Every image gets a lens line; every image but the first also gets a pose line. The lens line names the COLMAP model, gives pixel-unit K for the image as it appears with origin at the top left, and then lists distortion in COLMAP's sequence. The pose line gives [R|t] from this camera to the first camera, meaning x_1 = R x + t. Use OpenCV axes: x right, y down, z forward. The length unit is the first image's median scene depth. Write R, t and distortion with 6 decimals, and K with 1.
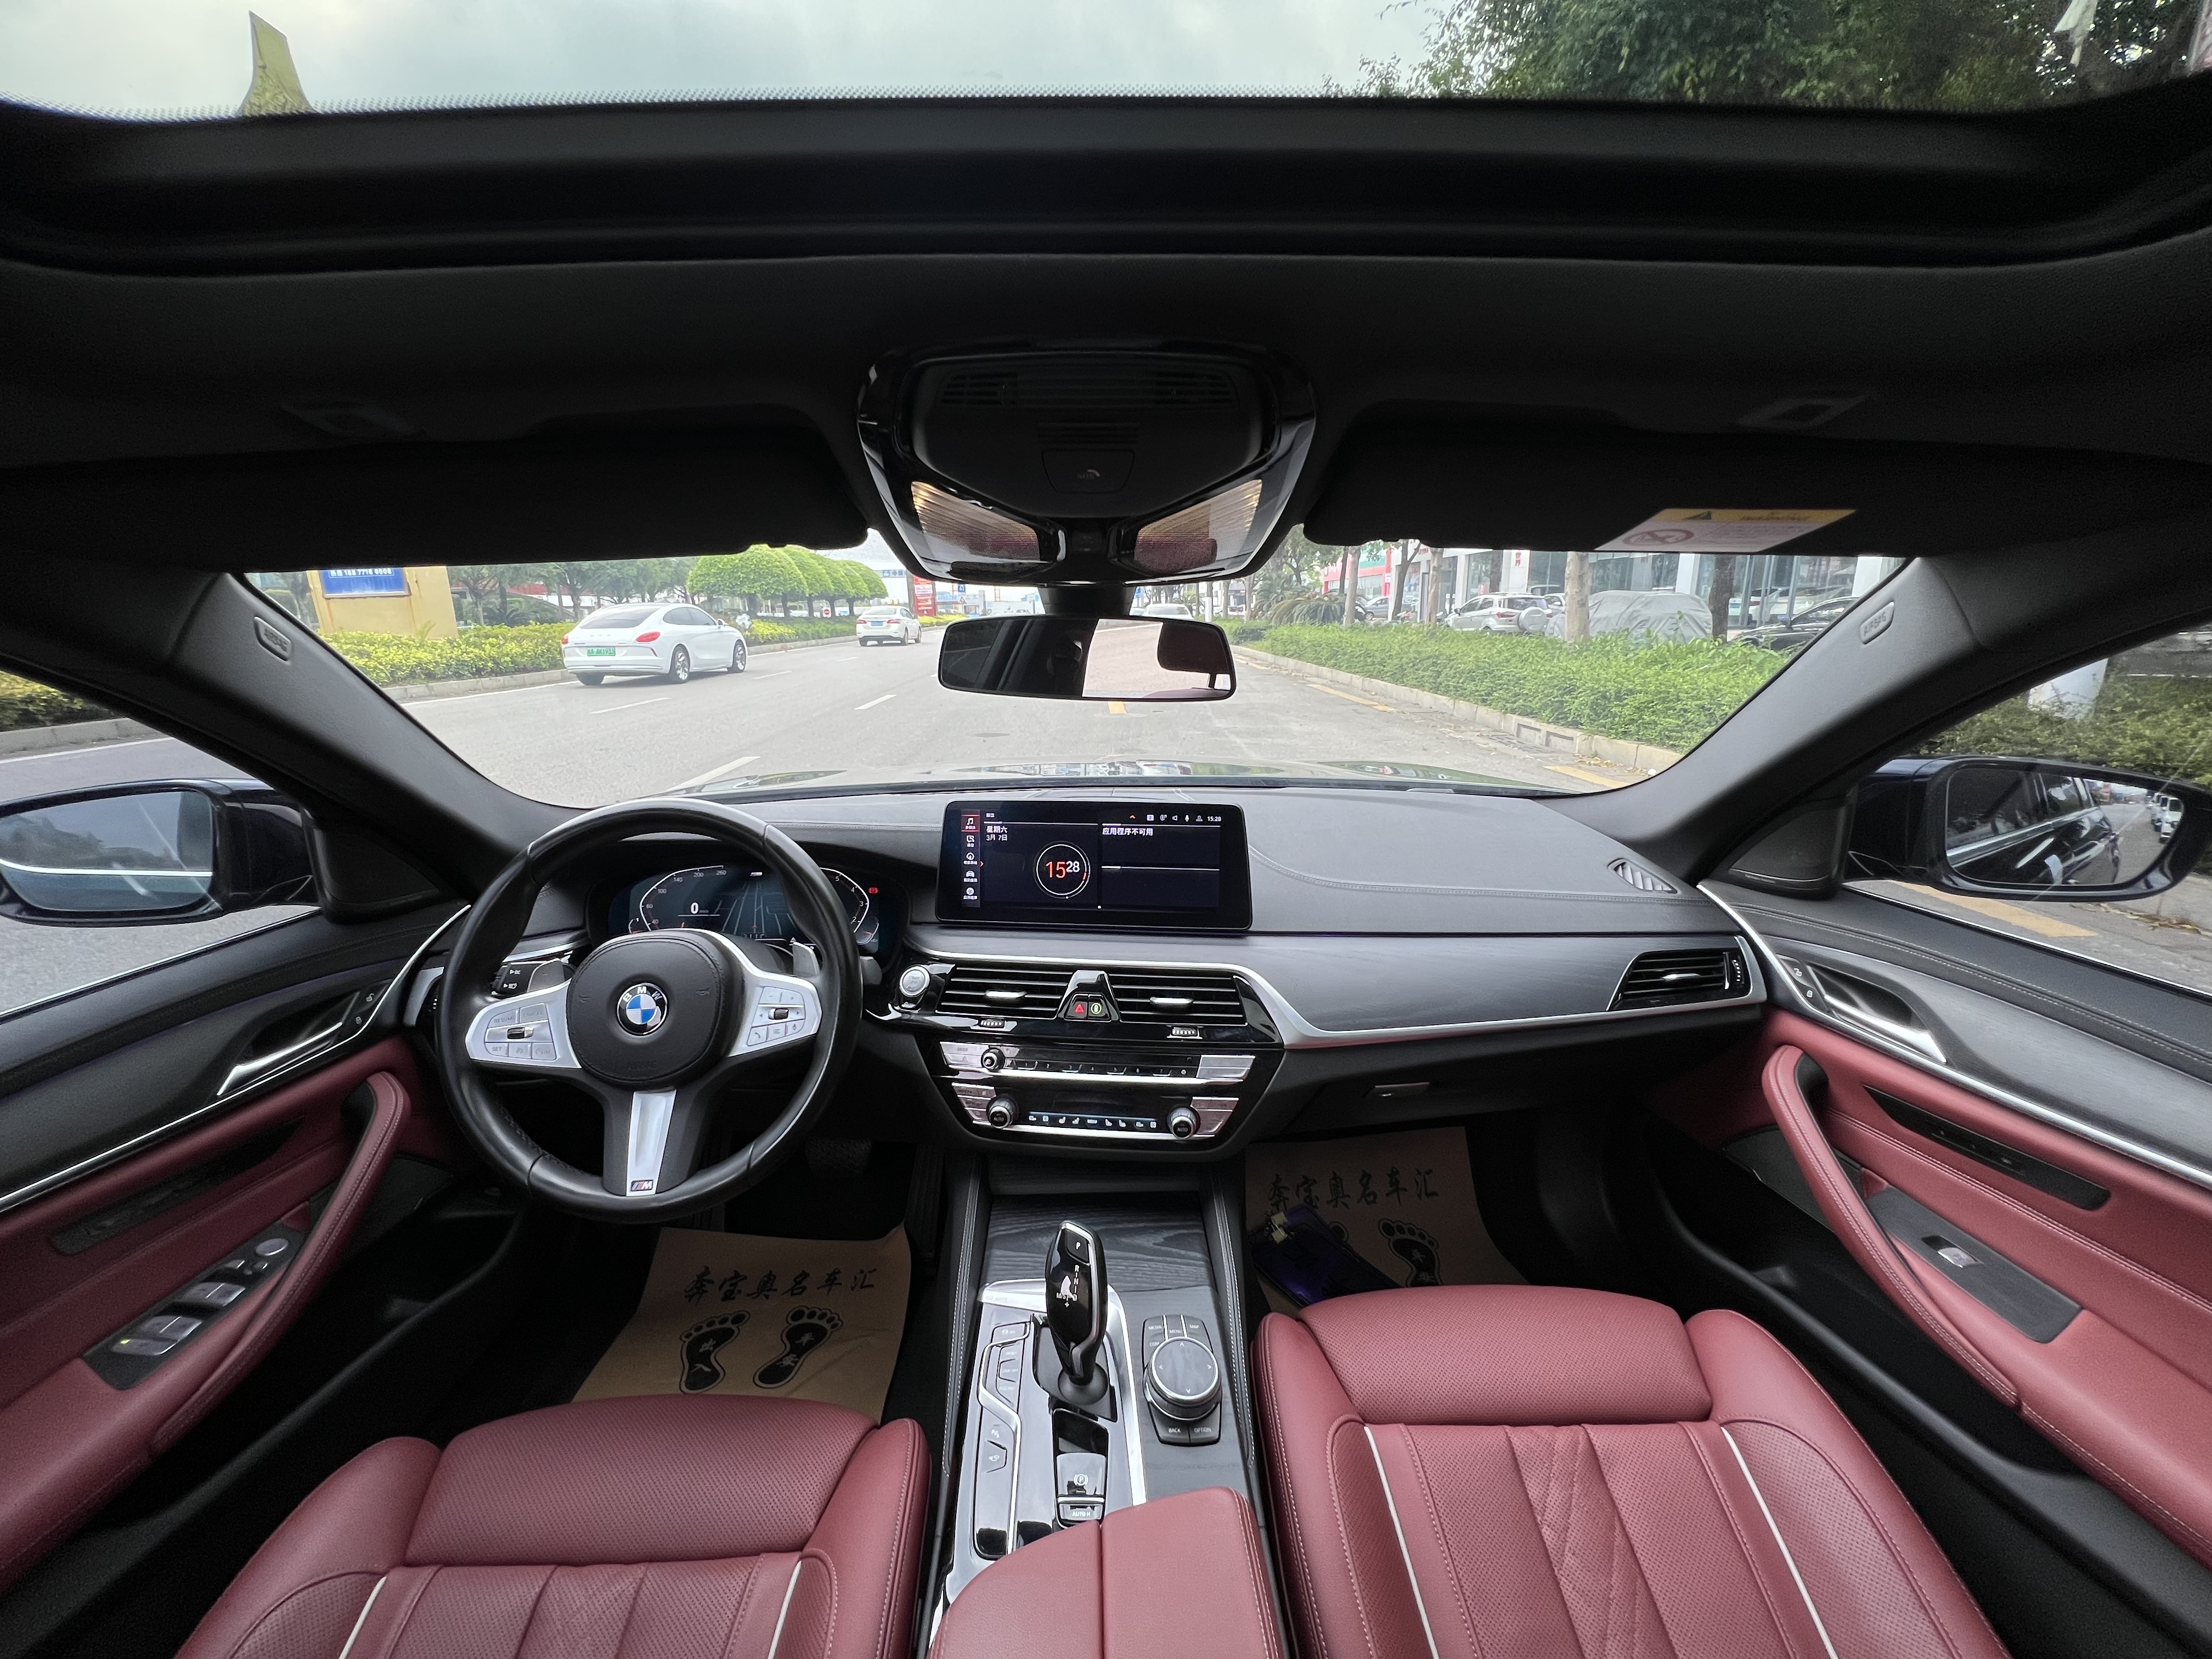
lens RADIAL K [[934.5, 0, 1094.7], [0, 934.5, 811.5], [0, 0, 1]] dist [-0.006296, 0.001337]
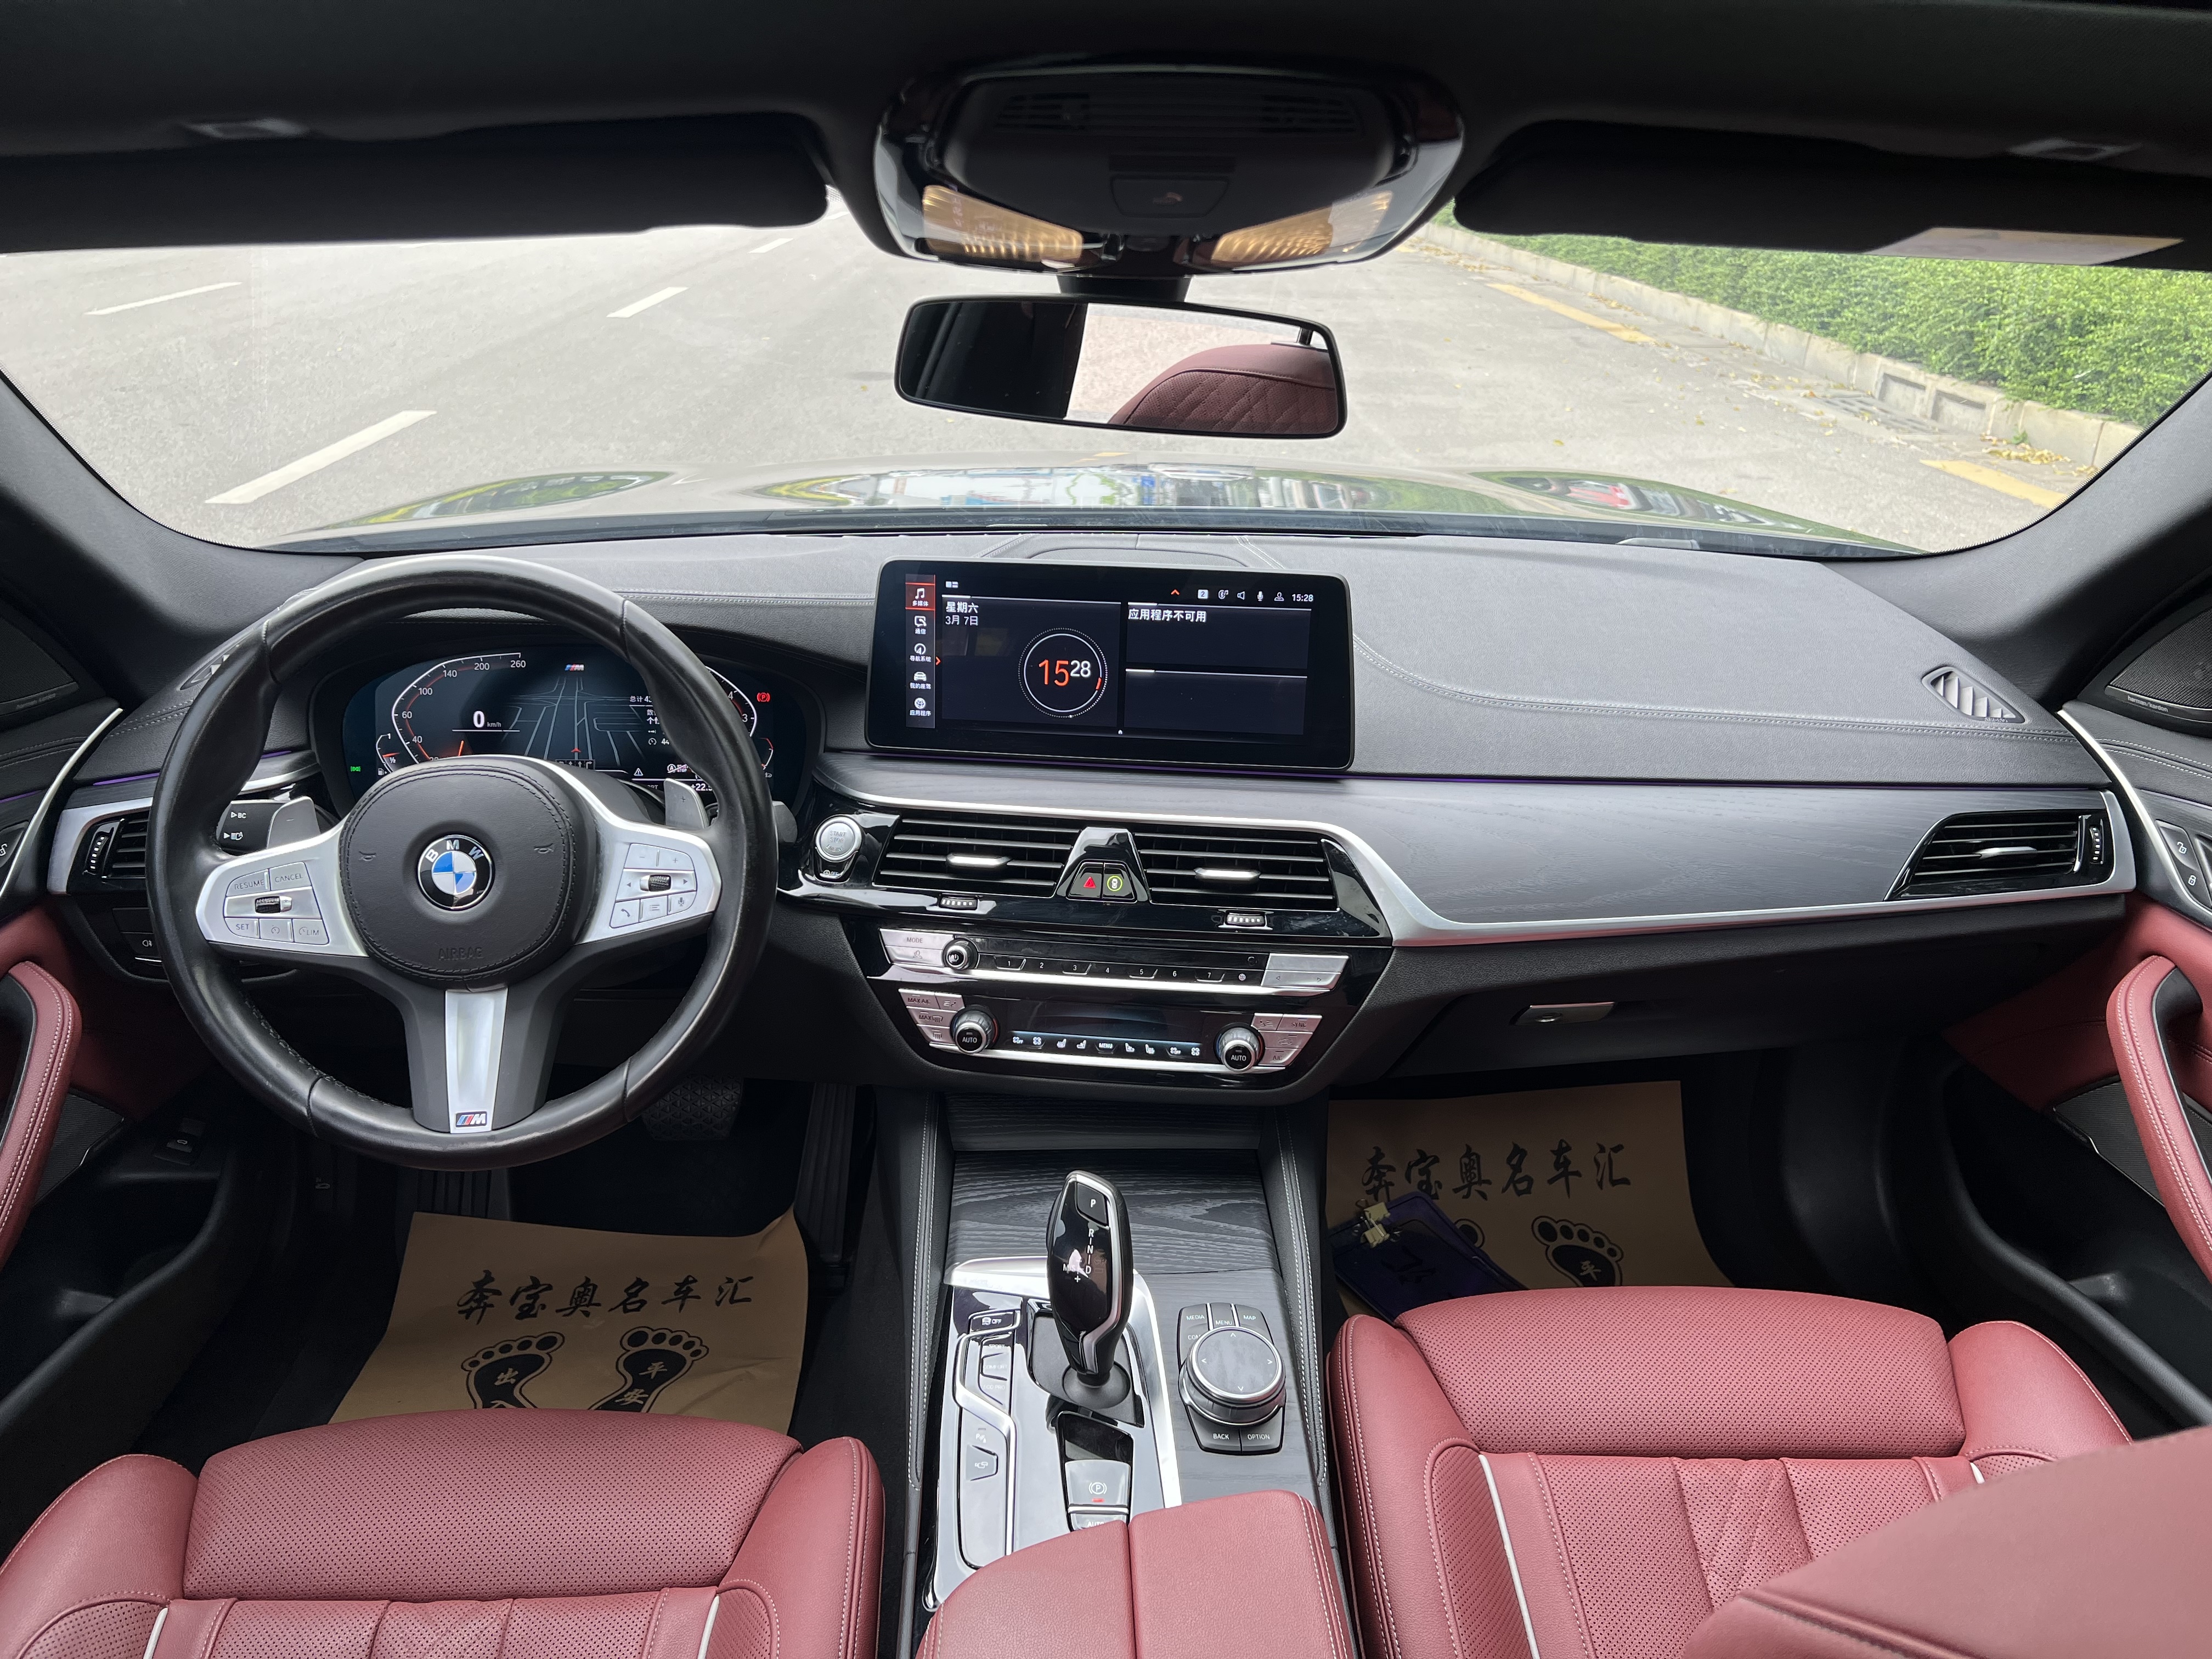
lens RADIAL K [[1738.4, 0, 1096.1], [0, 1738.4, 835.9], [0, 0, 1]] dist [0.042821, -0.040060]
pose [[0.999711, 0.016364, 0.017626, -0.034379], [-0.019178, 0.984632, 0.173584, -0.037687], [-0.014514, -0.173872, 0.984661, -0.216758]]
